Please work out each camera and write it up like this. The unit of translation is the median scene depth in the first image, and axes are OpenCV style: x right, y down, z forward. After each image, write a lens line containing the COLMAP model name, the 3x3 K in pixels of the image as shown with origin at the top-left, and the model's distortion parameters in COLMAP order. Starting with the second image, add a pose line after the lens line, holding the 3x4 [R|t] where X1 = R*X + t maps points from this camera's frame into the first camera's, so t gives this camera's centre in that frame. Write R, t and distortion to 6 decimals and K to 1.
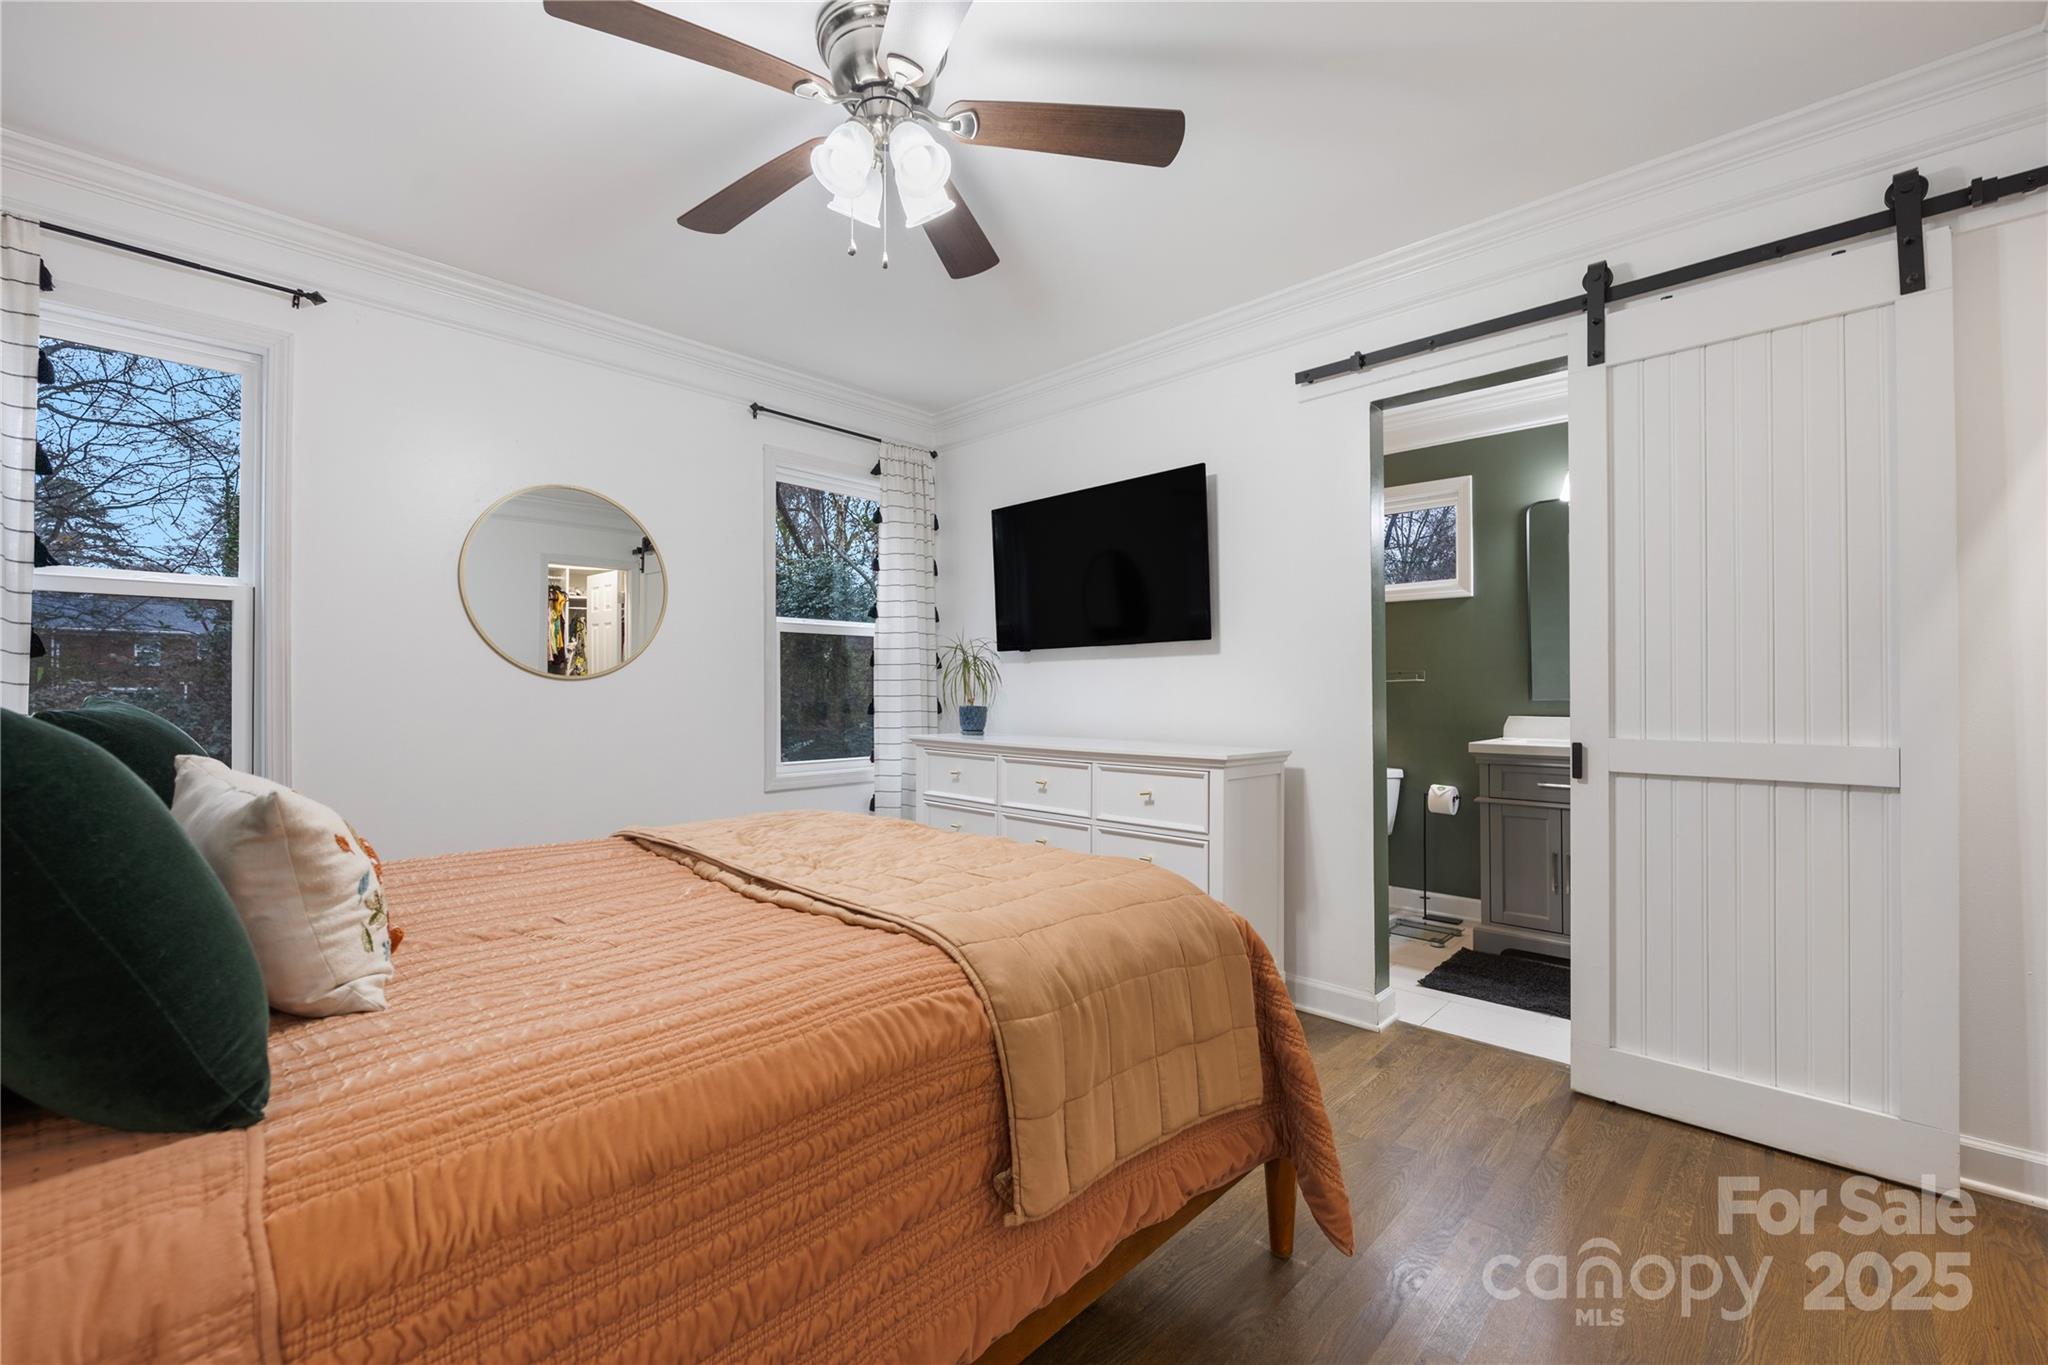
lens RADIAL K [[837.6, 0, 1028.2], [0, 837.6, 677.6], [0, 0, 1]] dist [0.000076, 0.000005]
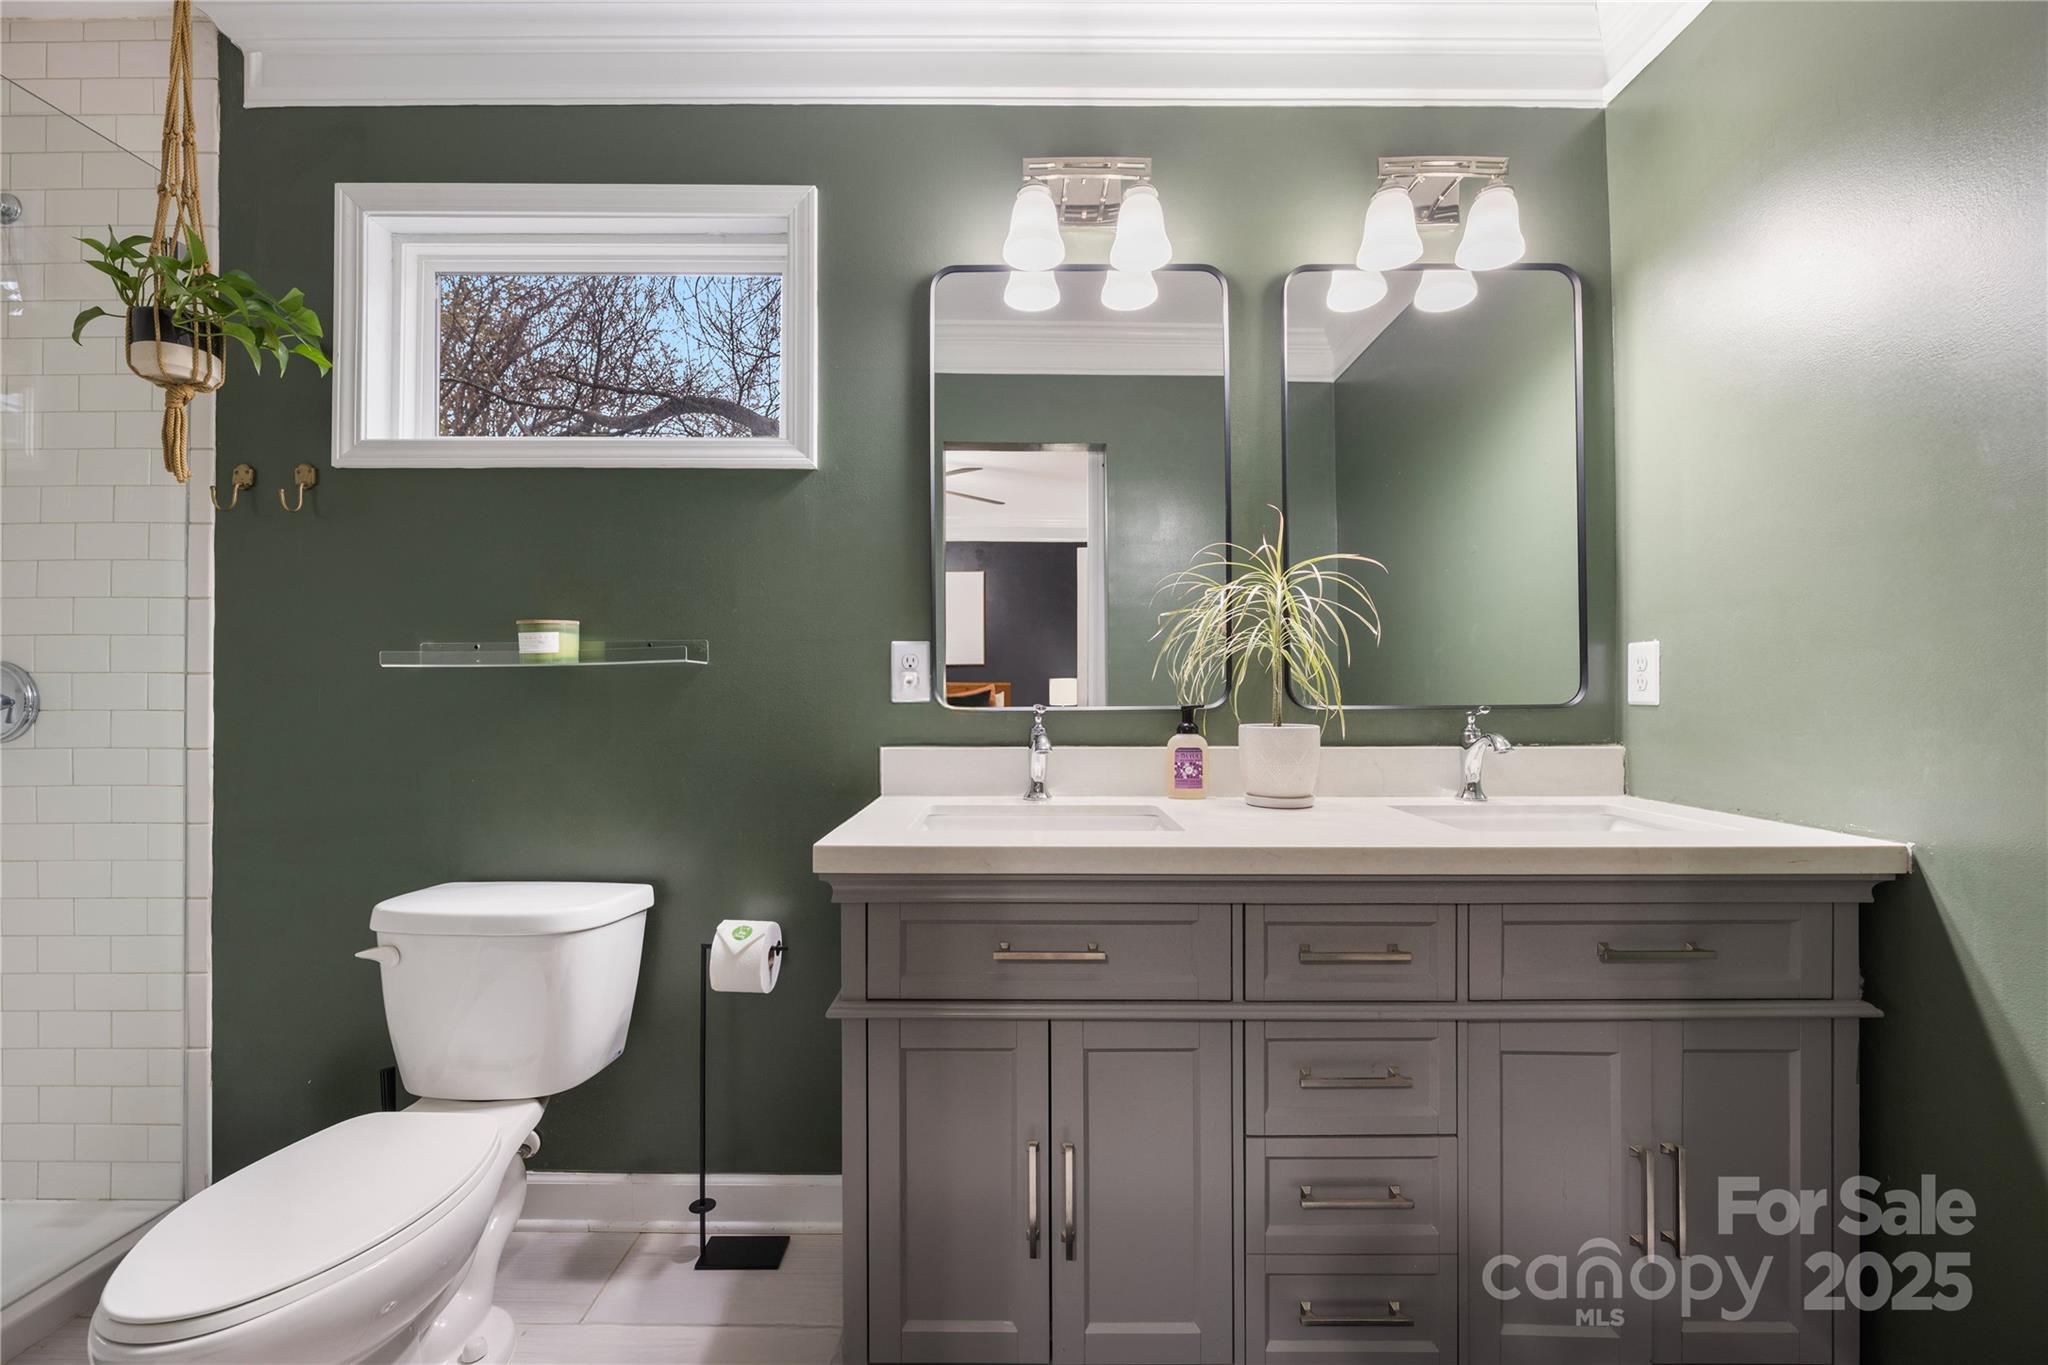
lens RADIAL K [[823.8, 0, 1030.8], [0, 823.8, 674.5], [0, 0, 1]] dist [-0.001730, -0.000186]
pose [[0.722265, 0.012884, 0.691496, 0.319285], [-0.004905, 0.999897, -0.013506, 0.014924], [-0.691599, 0.006363, 0.722254, 0.620062]]
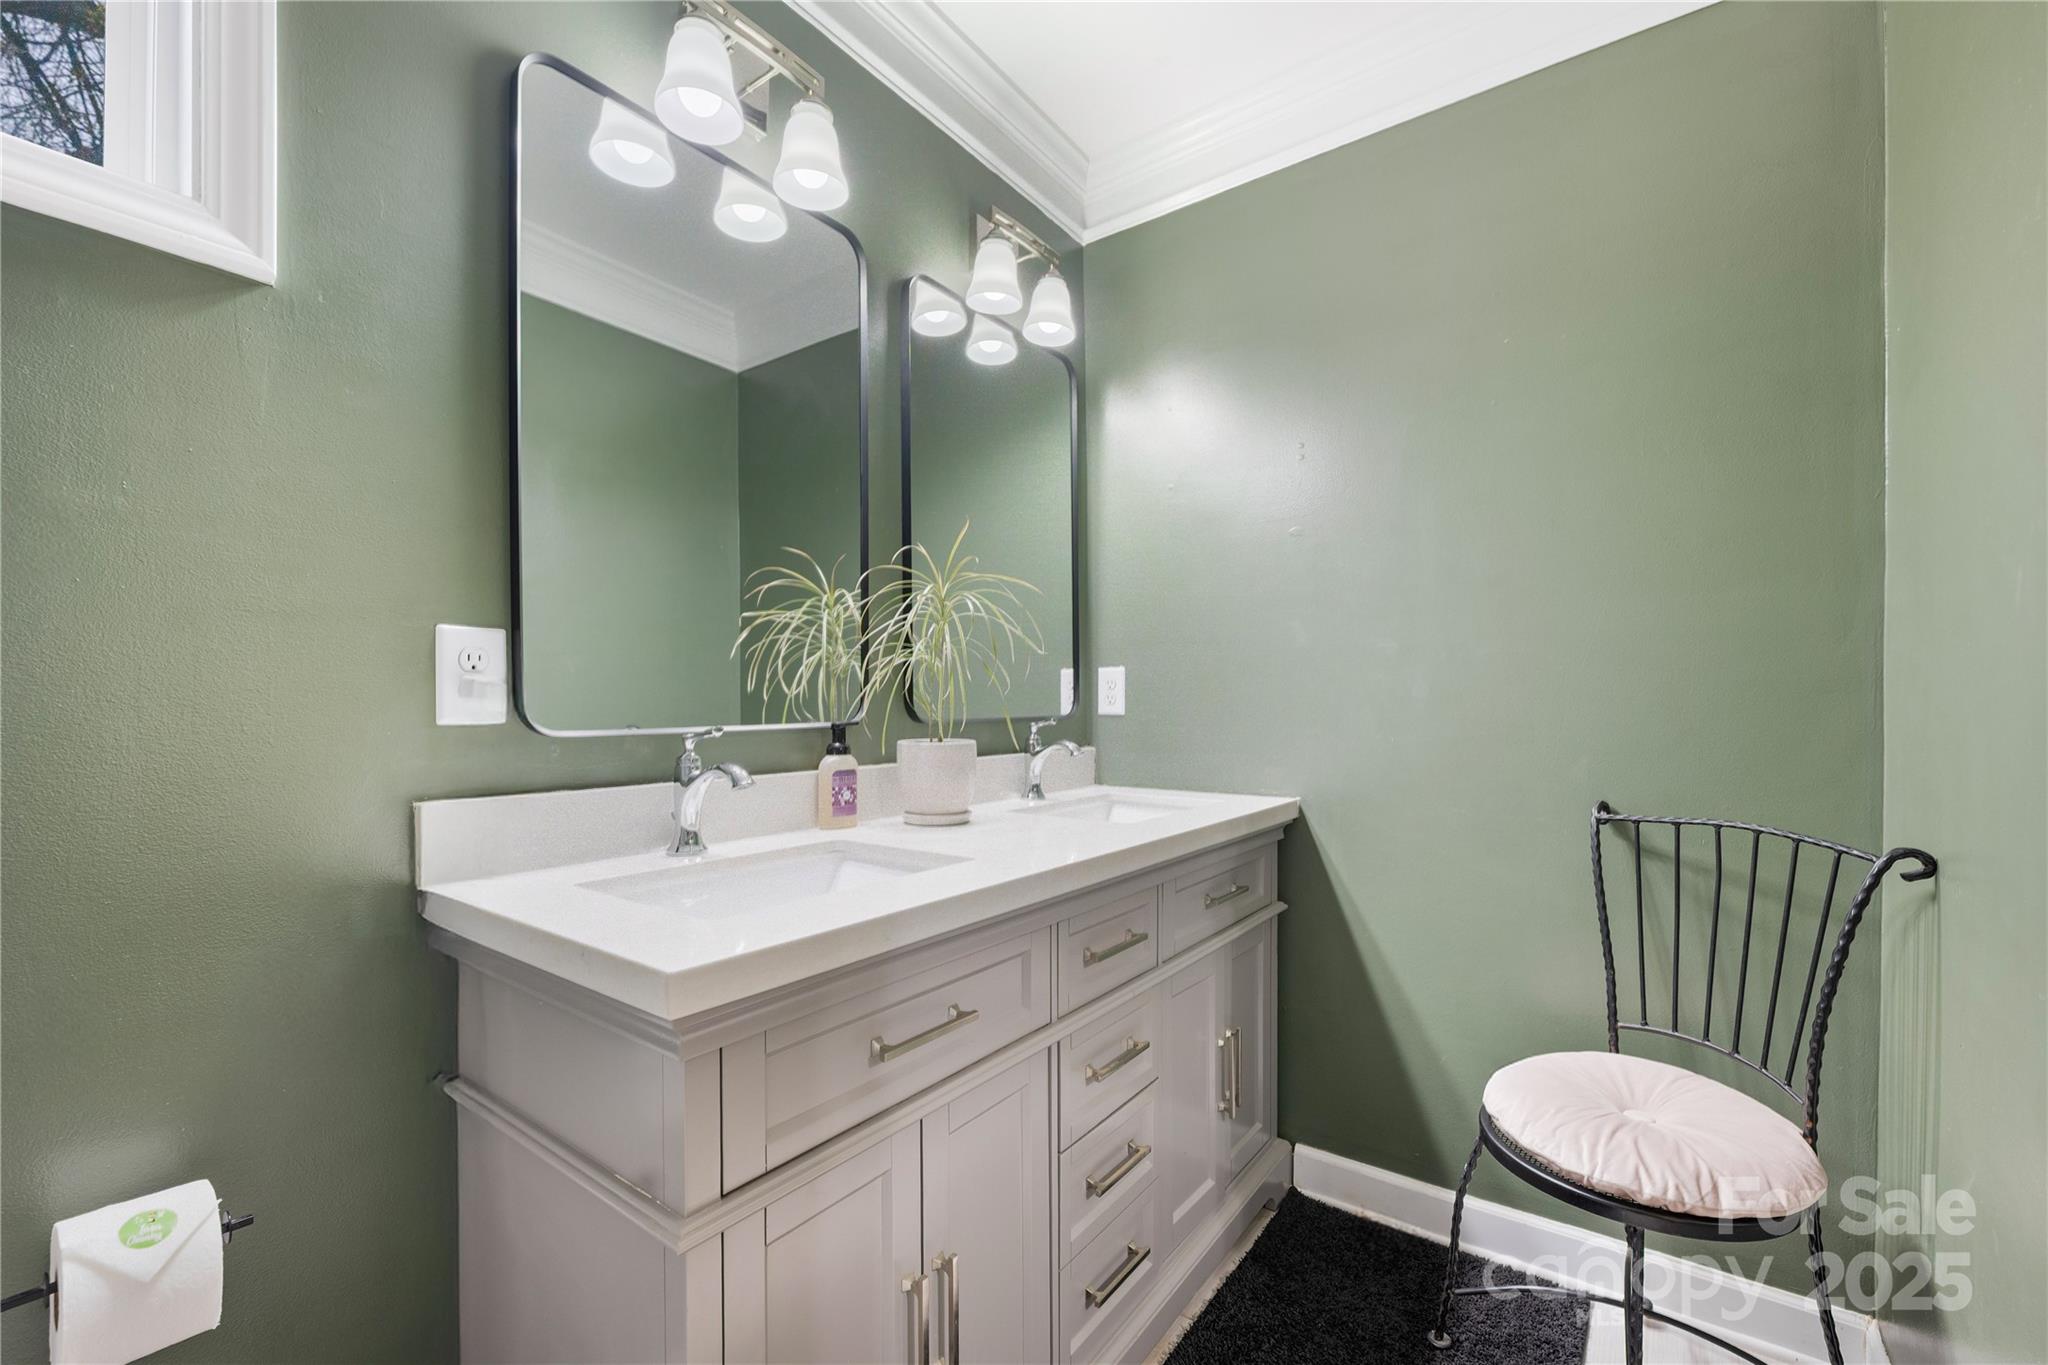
lens RADIAL K [[831.3, 0, 1020.6], [0, 831.3, 693.3], [0, 0, 1]] dist [-0.000102, -0.000153]
pose [[-0.109165, 0.012047, 0.993951, 0.286917], [-0.006407, 0.999897, -0.012822, 0.015952], [-0.994003, -0.007768, -0.109076, 0.831085]]
